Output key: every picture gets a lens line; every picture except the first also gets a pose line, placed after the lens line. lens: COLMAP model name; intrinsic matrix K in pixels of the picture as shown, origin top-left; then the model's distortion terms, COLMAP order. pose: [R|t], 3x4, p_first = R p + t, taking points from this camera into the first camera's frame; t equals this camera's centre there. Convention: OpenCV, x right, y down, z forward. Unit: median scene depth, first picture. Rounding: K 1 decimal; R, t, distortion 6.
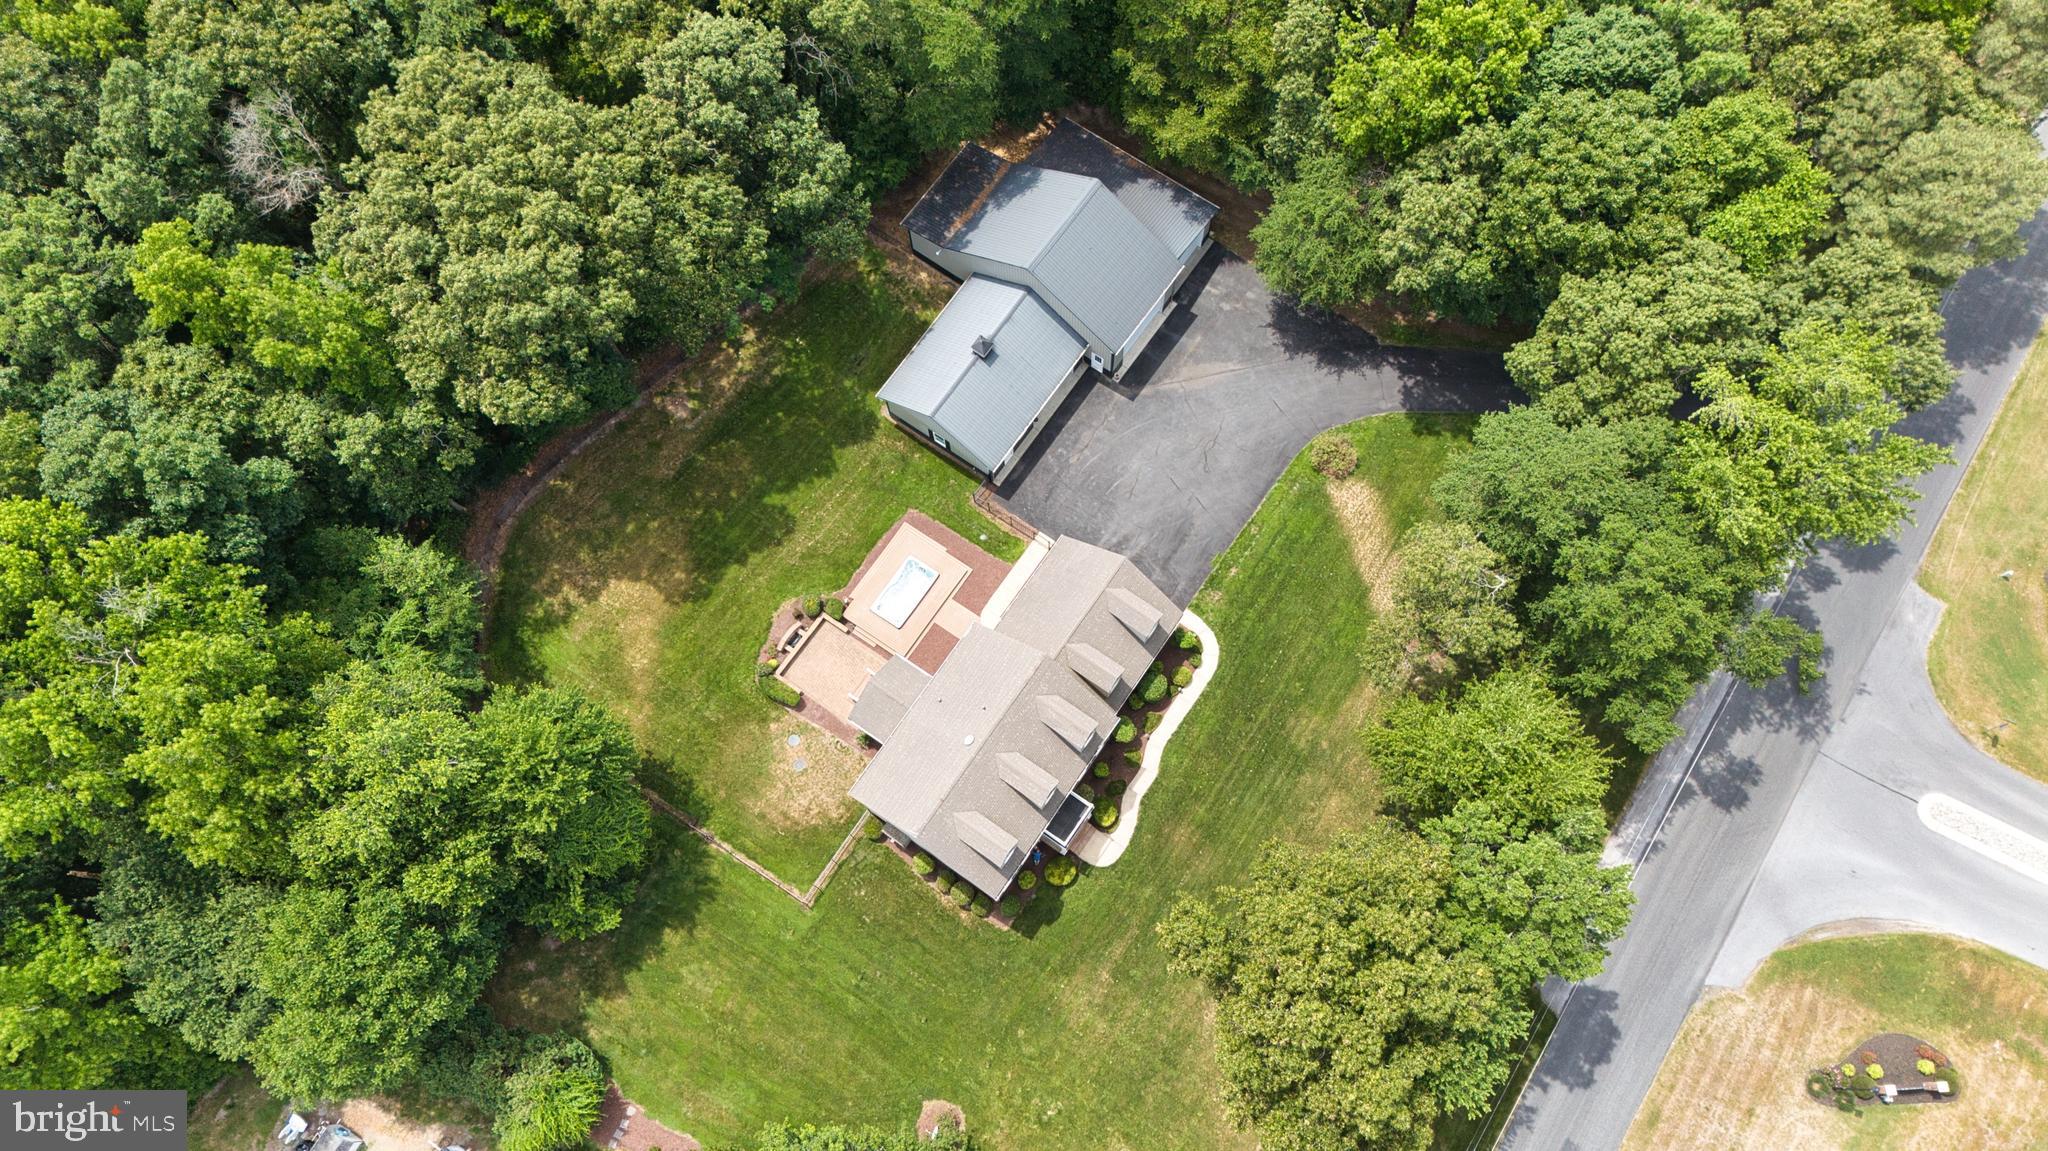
lens RADIAL K [[1578.6, 0, 1035.0], [0, 1578.6, 574.5], [0, 0, 1]] dist [0.001577, -0.000269]
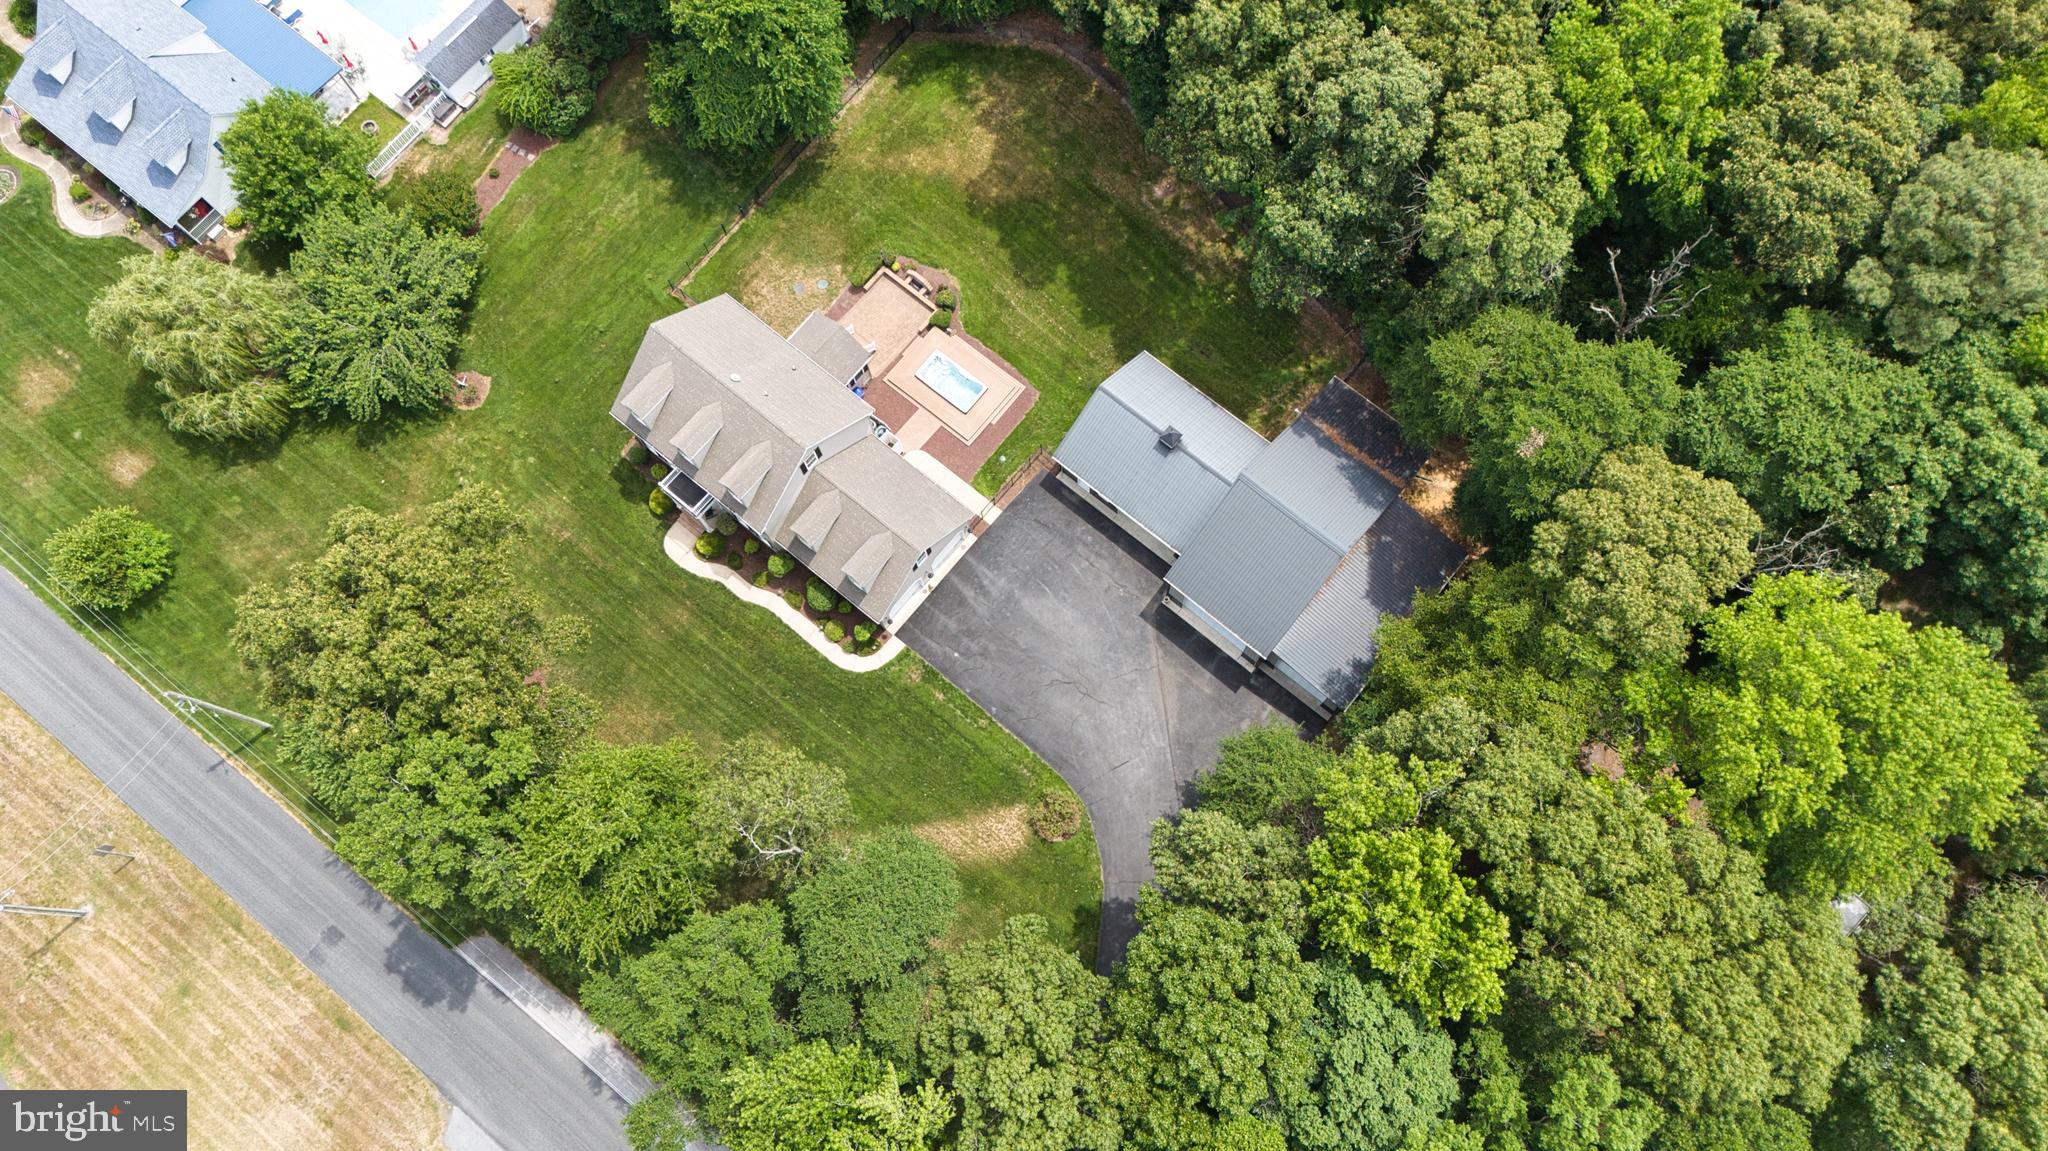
lens RADIAL K [[1578.6, 0, 1035.0], [0, 1578.6, 574.5], [0, 0, 1]] dist [0.001577, -0.000269]
pose [[-0.088099, 0.957591, -0.274333, 0.318157], [-0.933454, 0.016770, 0.358306, -0.409686], [0.347711, 0.287644, 0.892389, 0.132817]]
